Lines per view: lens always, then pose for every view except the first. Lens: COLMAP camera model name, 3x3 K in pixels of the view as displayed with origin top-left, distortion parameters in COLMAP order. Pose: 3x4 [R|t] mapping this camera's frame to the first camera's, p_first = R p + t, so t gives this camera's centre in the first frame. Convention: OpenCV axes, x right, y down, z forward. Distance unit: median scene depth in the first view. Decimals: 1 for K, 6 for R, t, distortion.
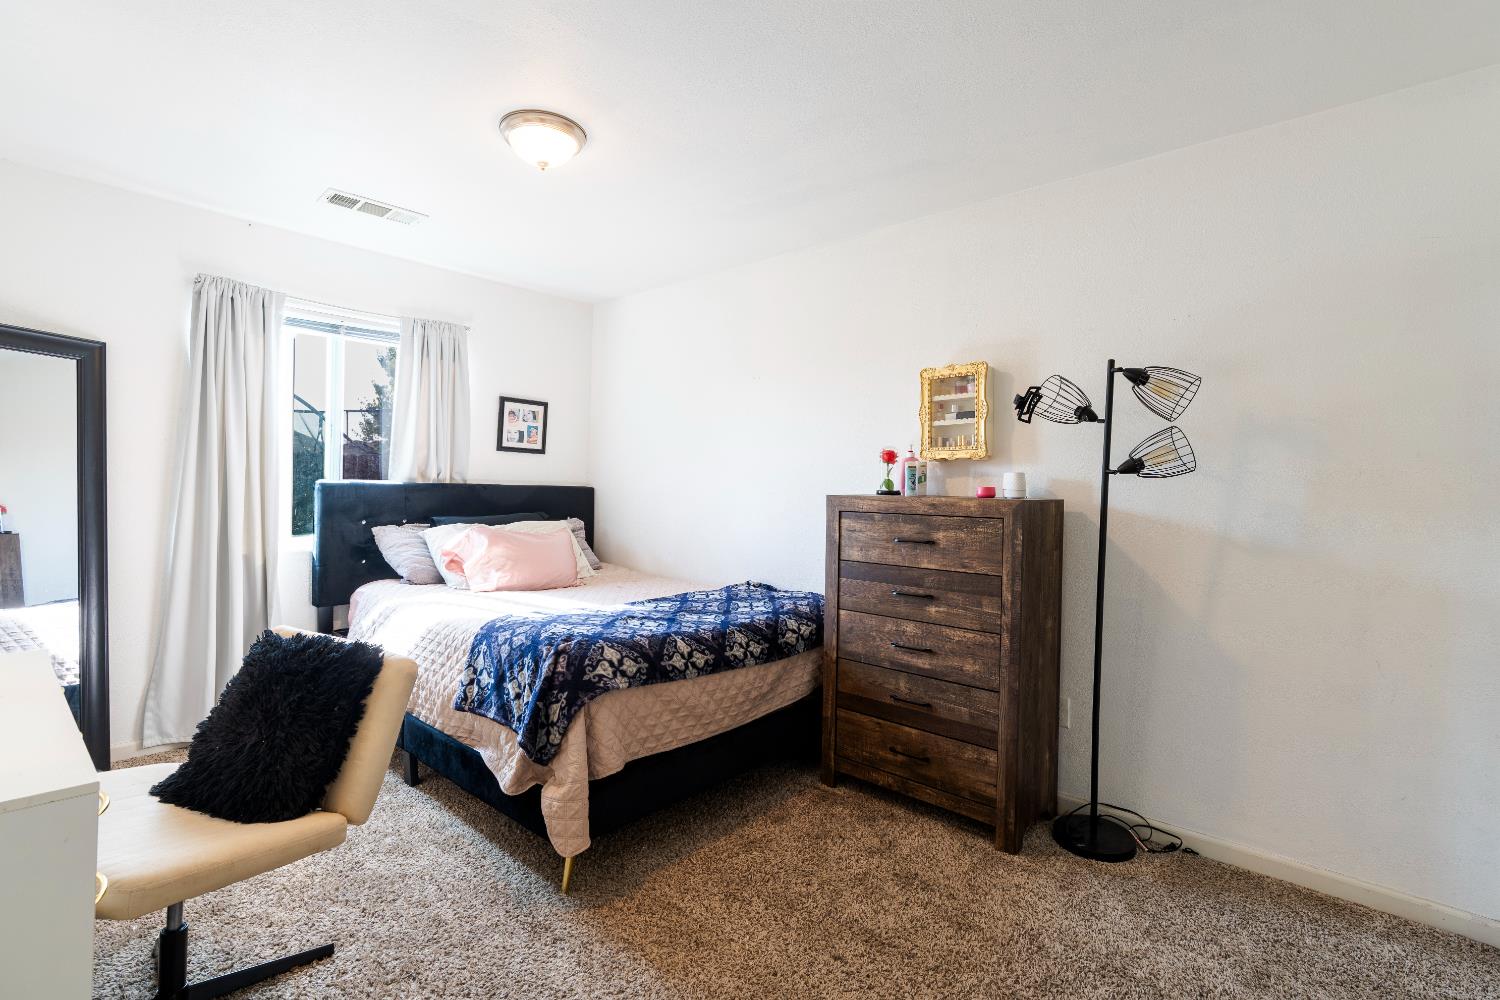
lens RADIAL K [[697.3, 0, 762.7], [0, 697.3, 500.4], [0, 0, 1]] dist [-0.047725, 0.018192]
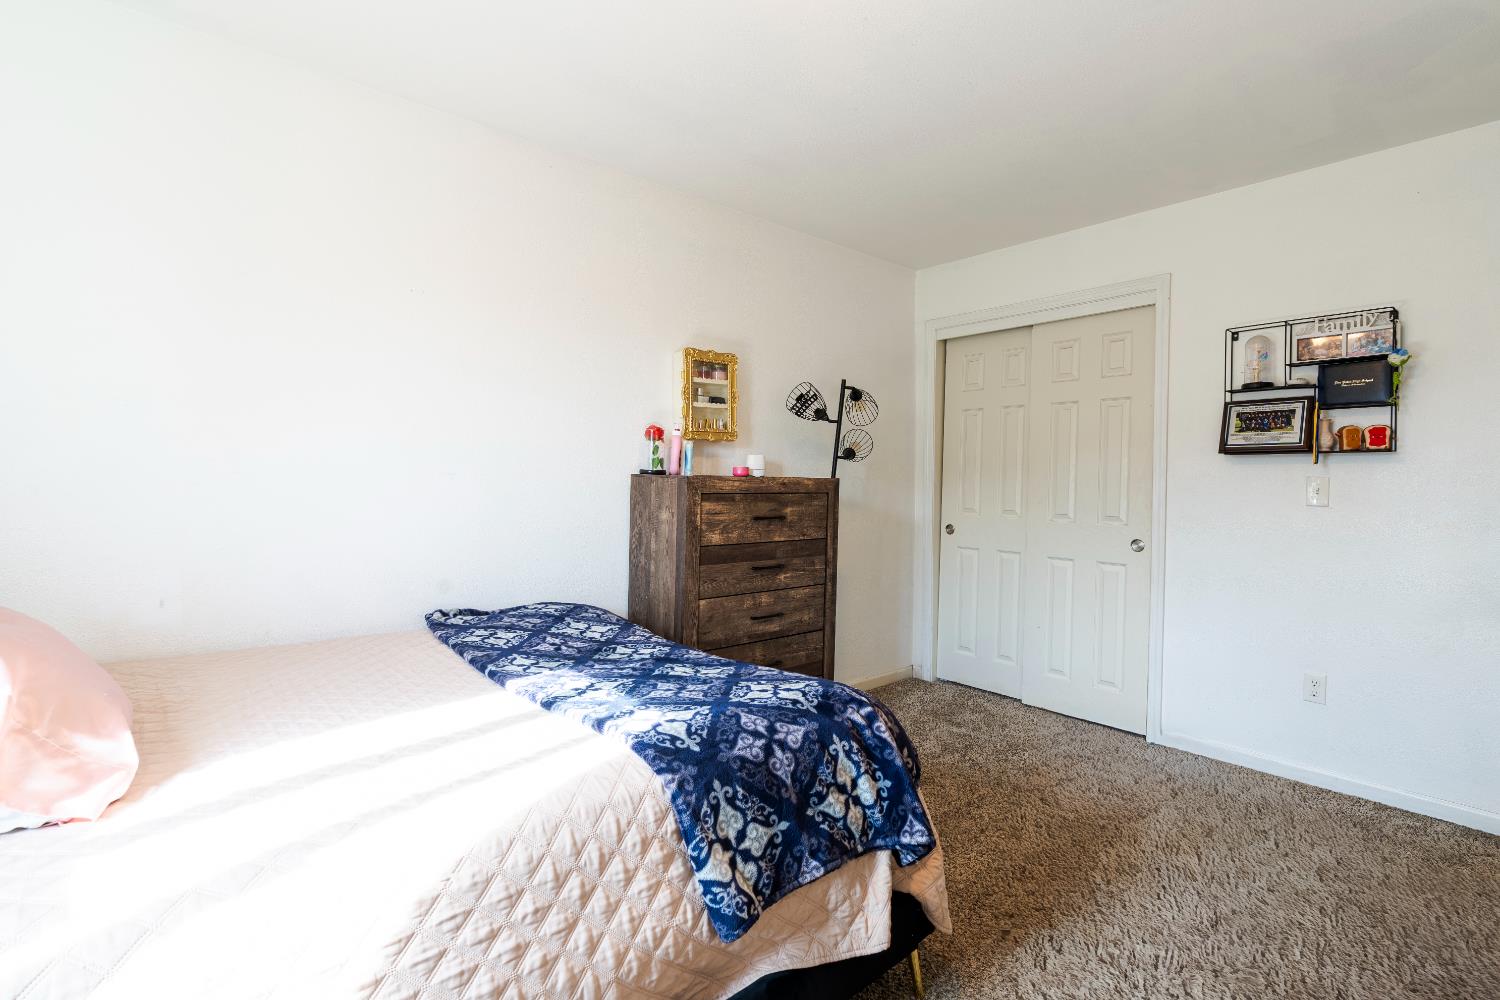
lens RADIAL K [[697.3, 0, 748.6], [0, 697.3, 494.3], [0, 0, 1]] dist [-0.047725, 0.018192]
pose [[0.127816, -0.044952, 0.990779, -0.749282], [0.003970, 0.998988, 0.044812, -0.023612], [-0.991790, -0.001795, 0.127865, 0.776265]]
